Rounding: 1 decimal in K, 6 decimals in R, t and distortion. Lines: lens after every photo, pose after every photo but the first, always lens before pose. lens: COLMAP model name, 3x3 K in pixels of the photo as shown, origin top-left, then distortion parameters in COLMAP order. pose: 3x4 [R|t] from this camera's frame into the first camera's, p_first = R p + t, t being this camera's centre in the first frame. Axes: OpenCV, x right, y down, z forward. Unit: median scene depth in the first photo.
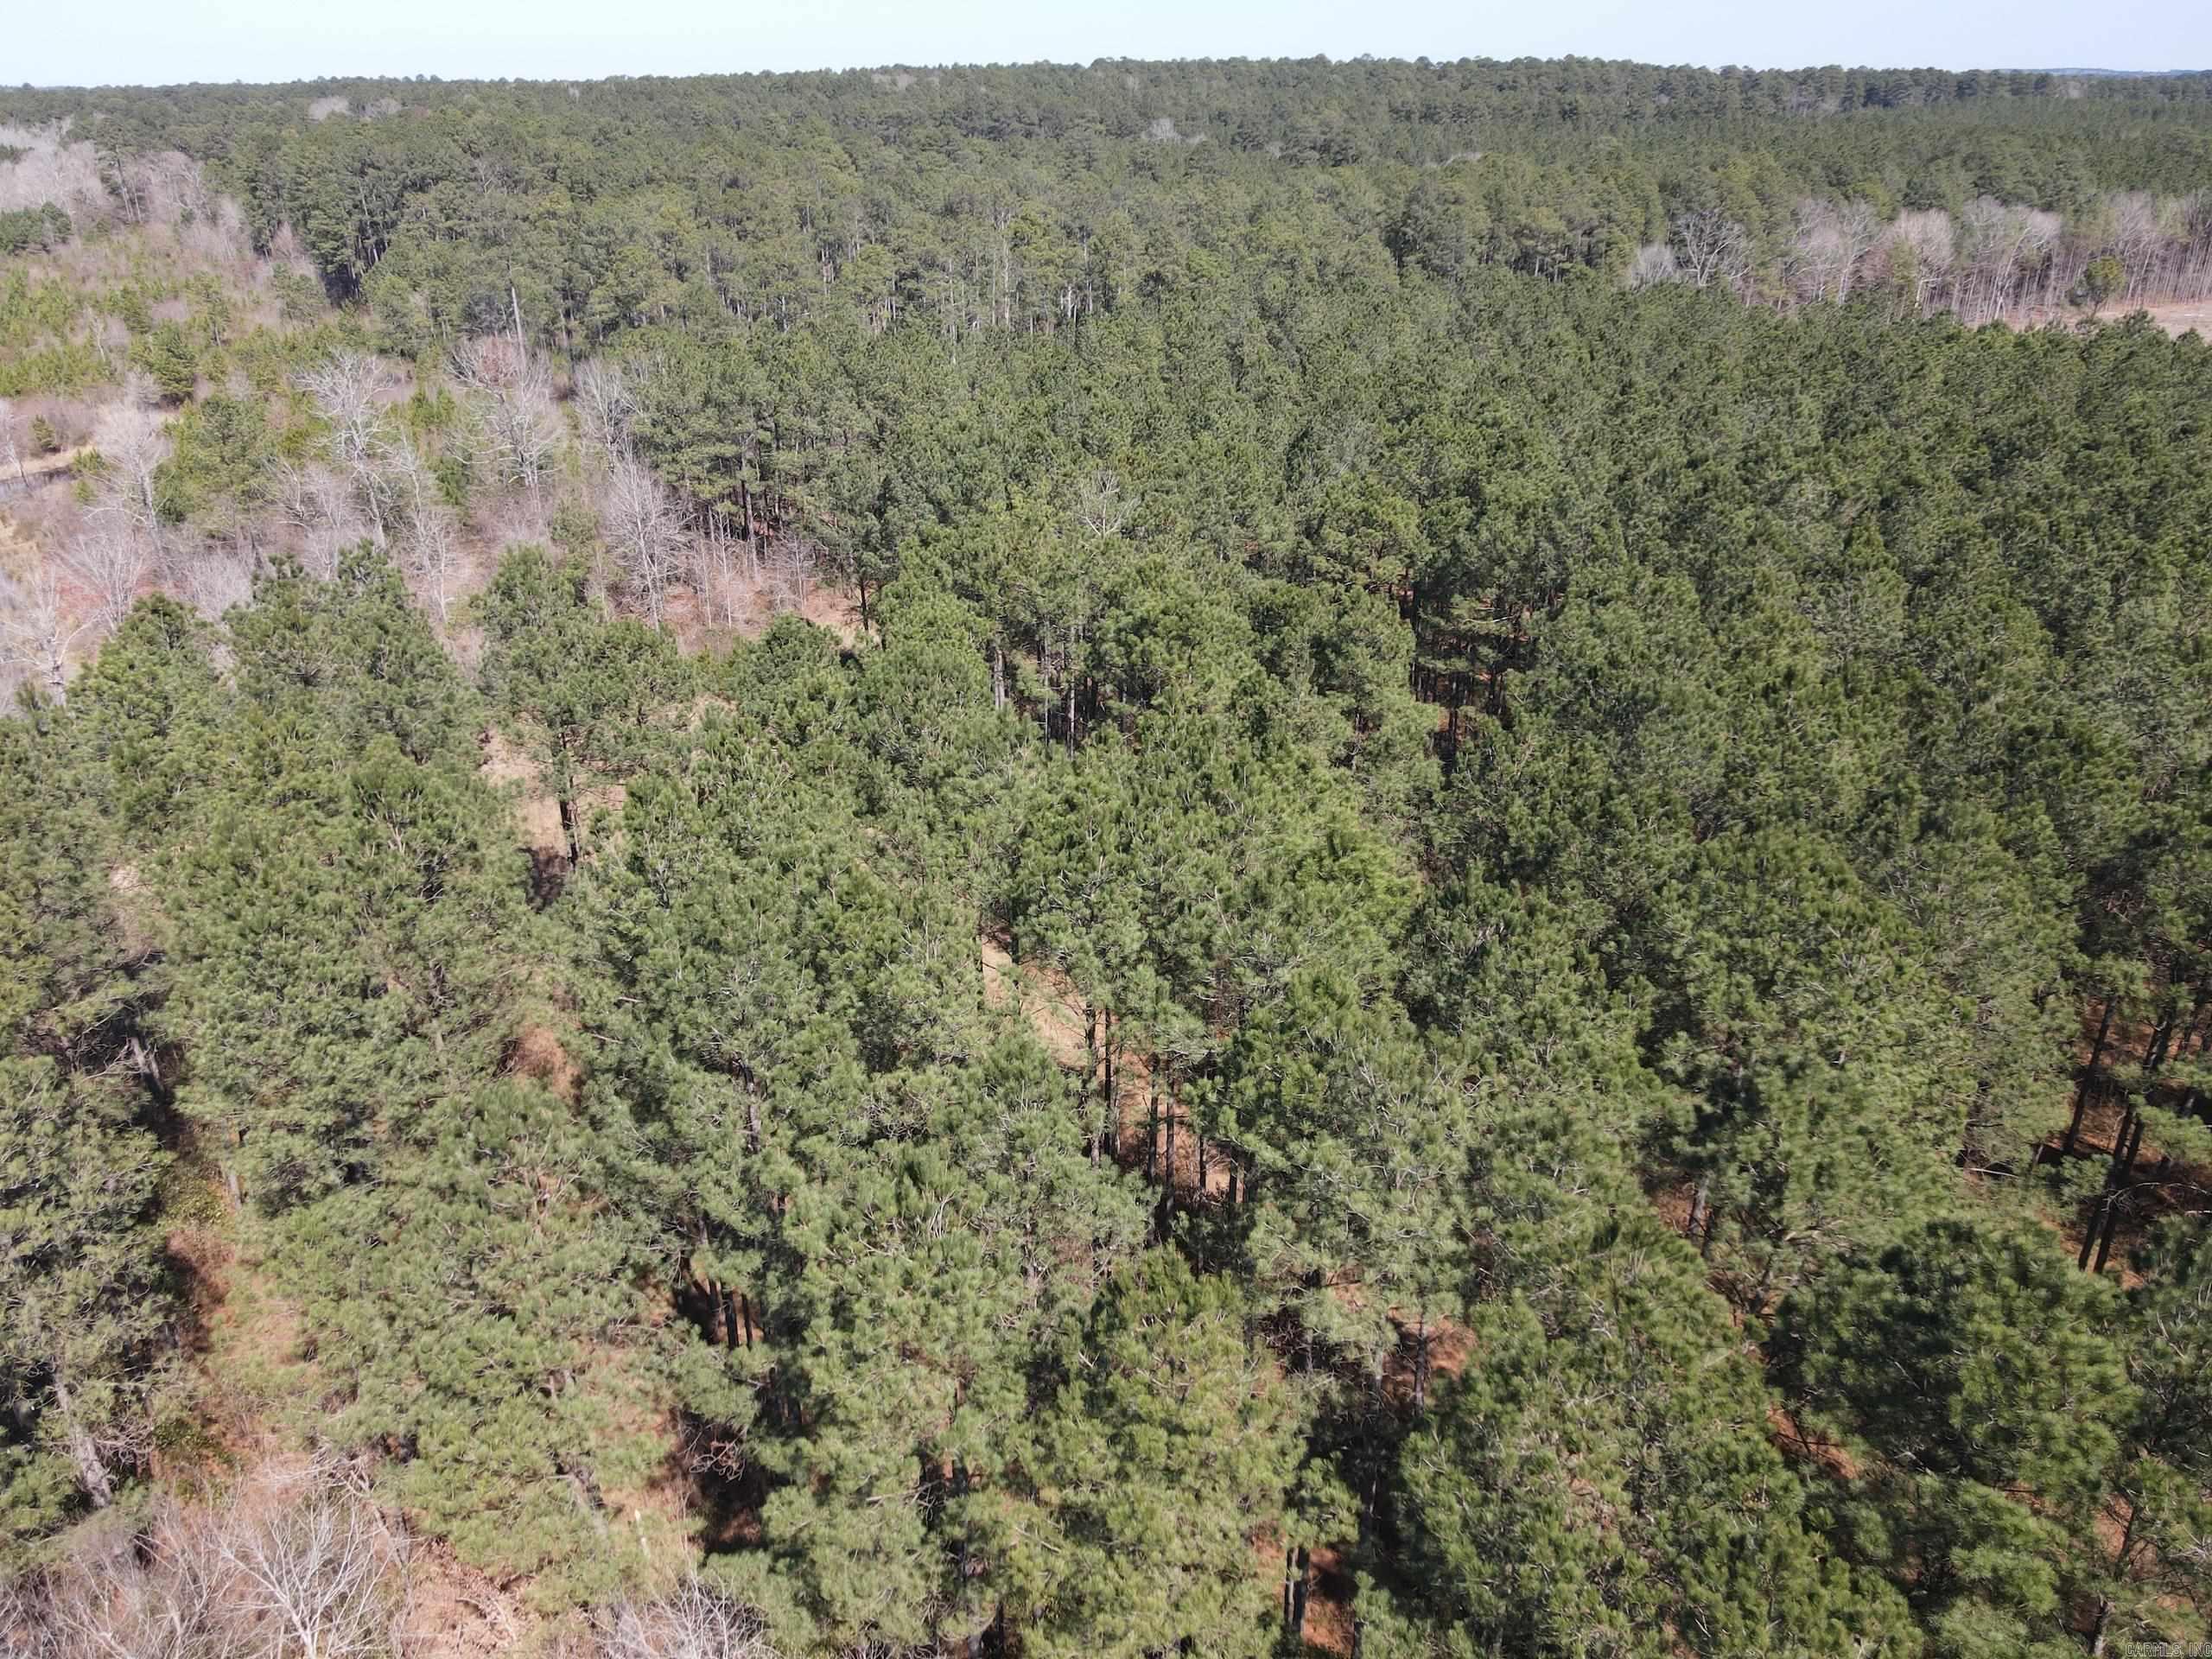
lens RADIAL K [[1606.3, 0, 1098.3], [0, 1606.3, 826.8], [0, 0, 1]] dist [0.012479, 0.010251]
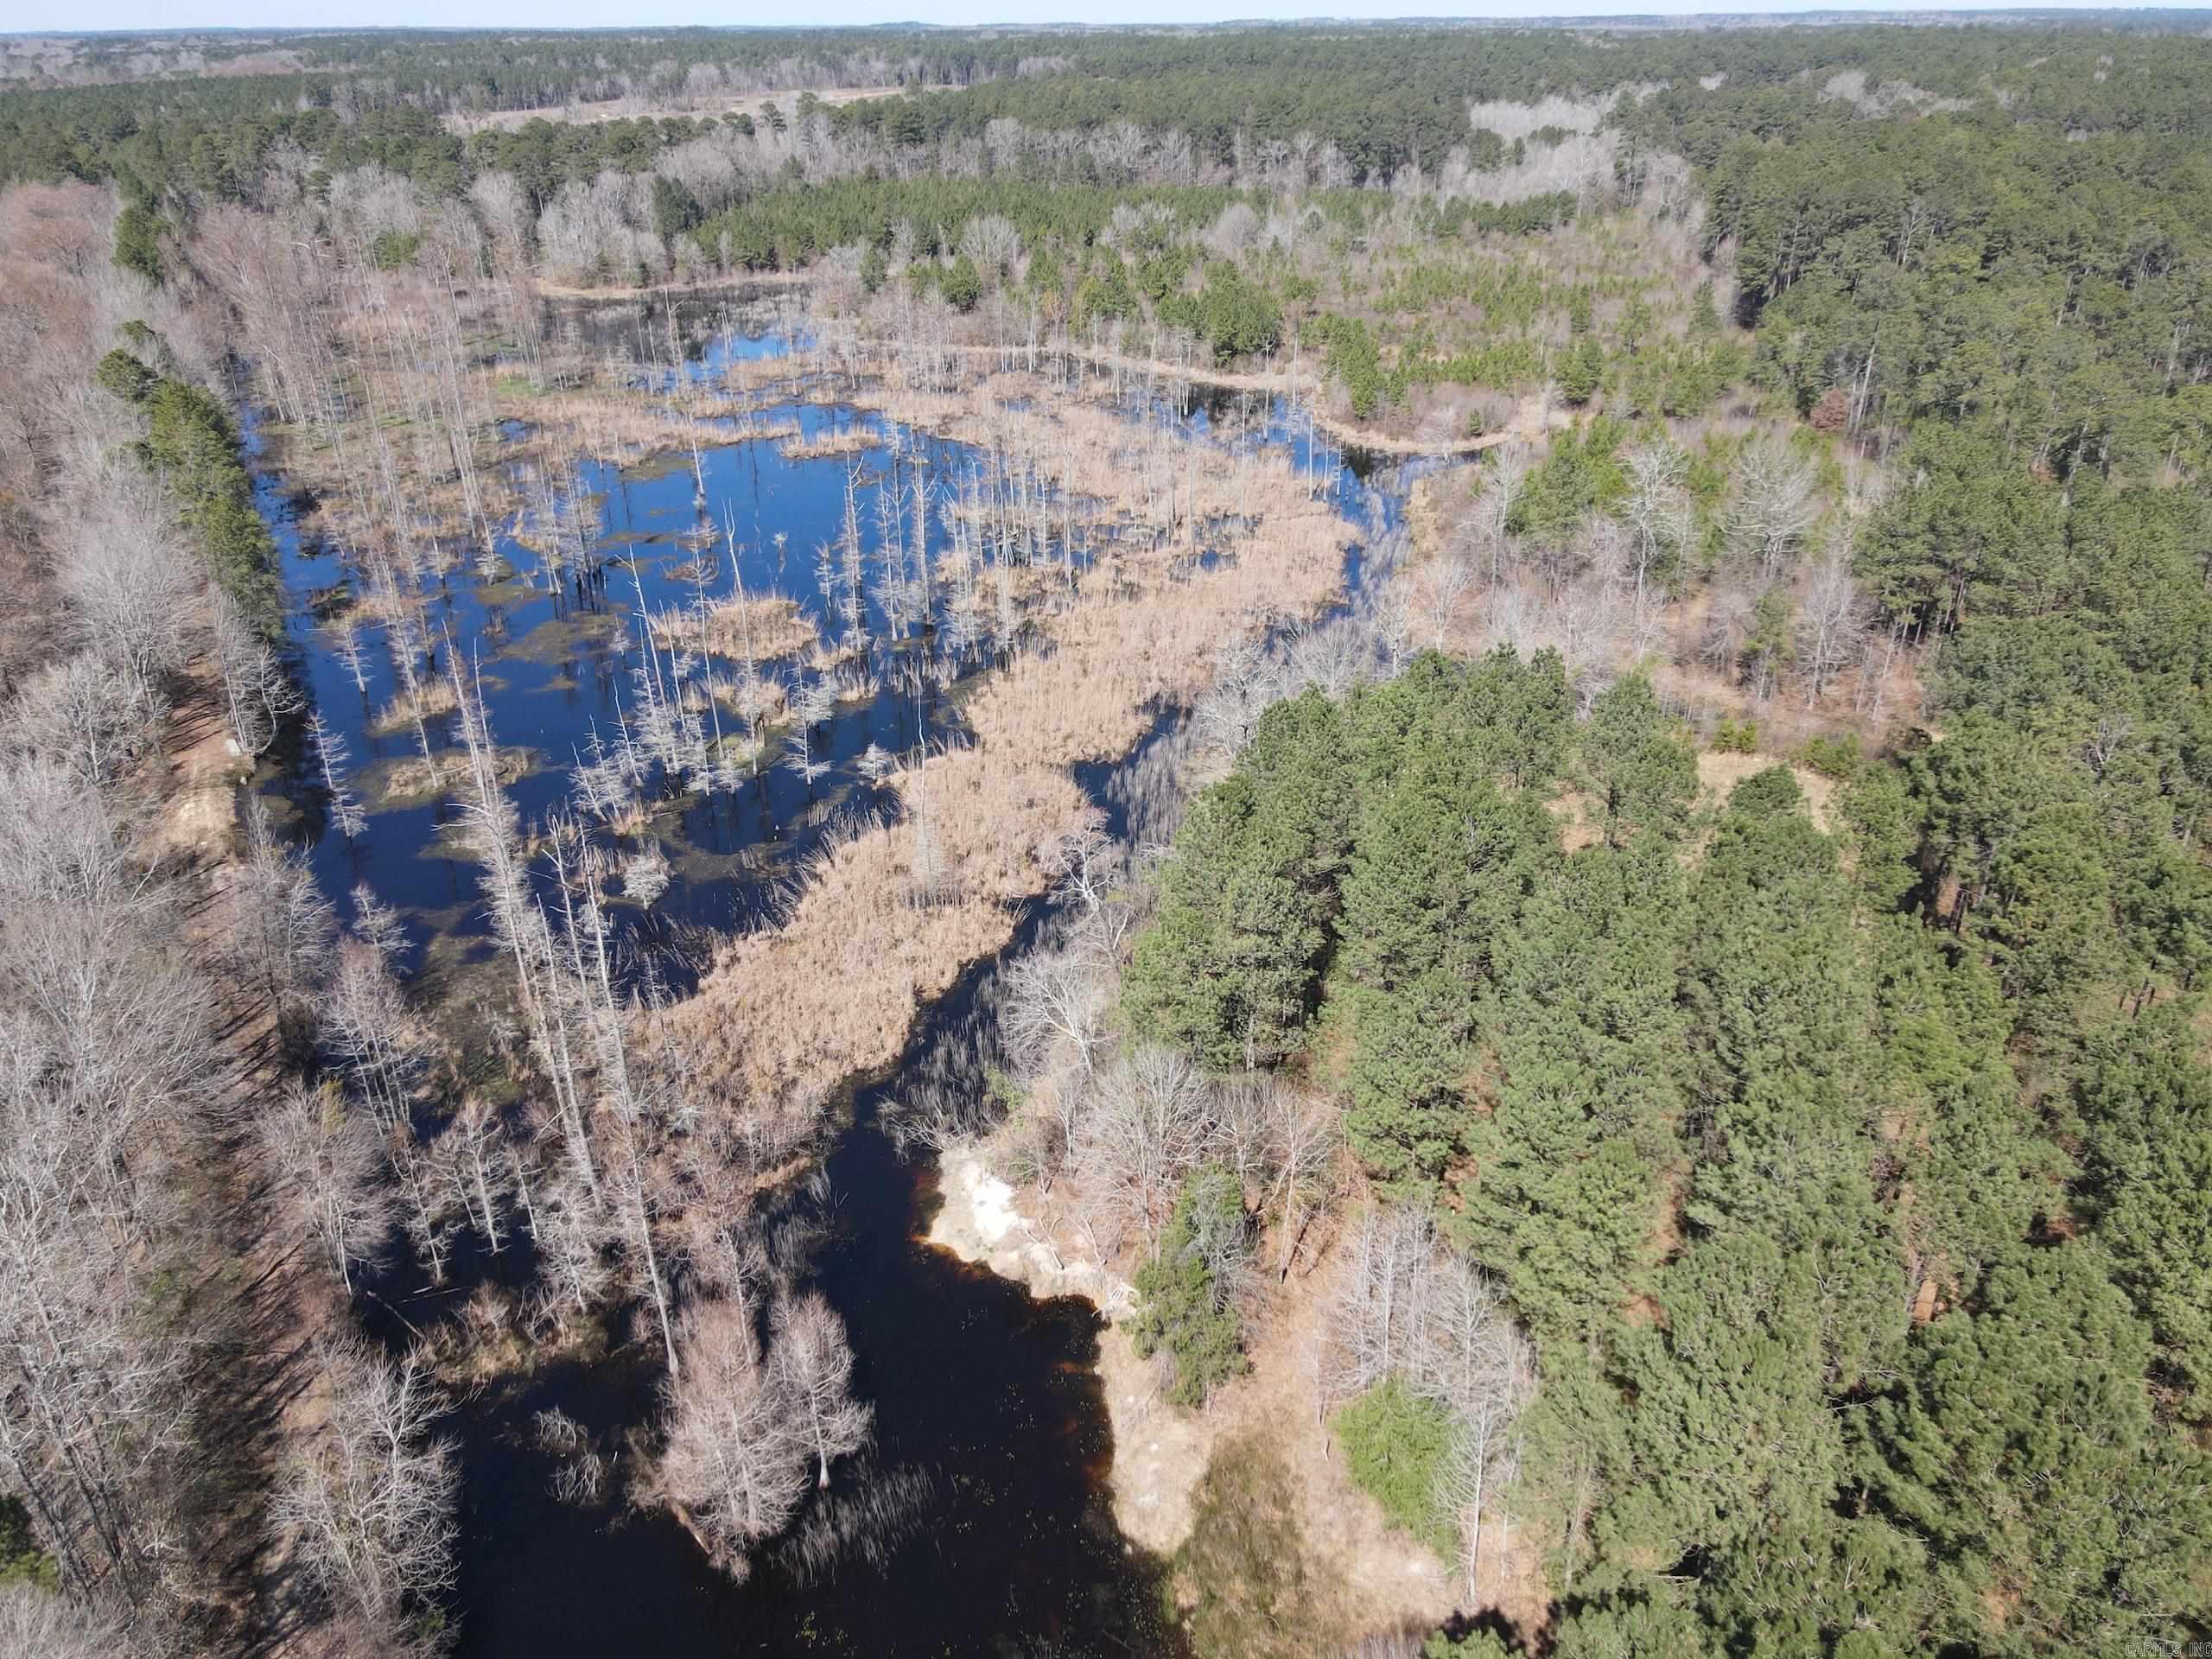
lens RADIAL K [[1606.3, 0, 1103.2], [0, 1606.3, 827.1], [0, 0, 1]] dist [0.012479, 0.010251]
pose [[0.678259, 0.326935, -0.658087, 0.527001], [-0.295407, 0.941331, 0.163188, -0.185932], [0.672829, 0.083720, 0.735045, -0.704368]]
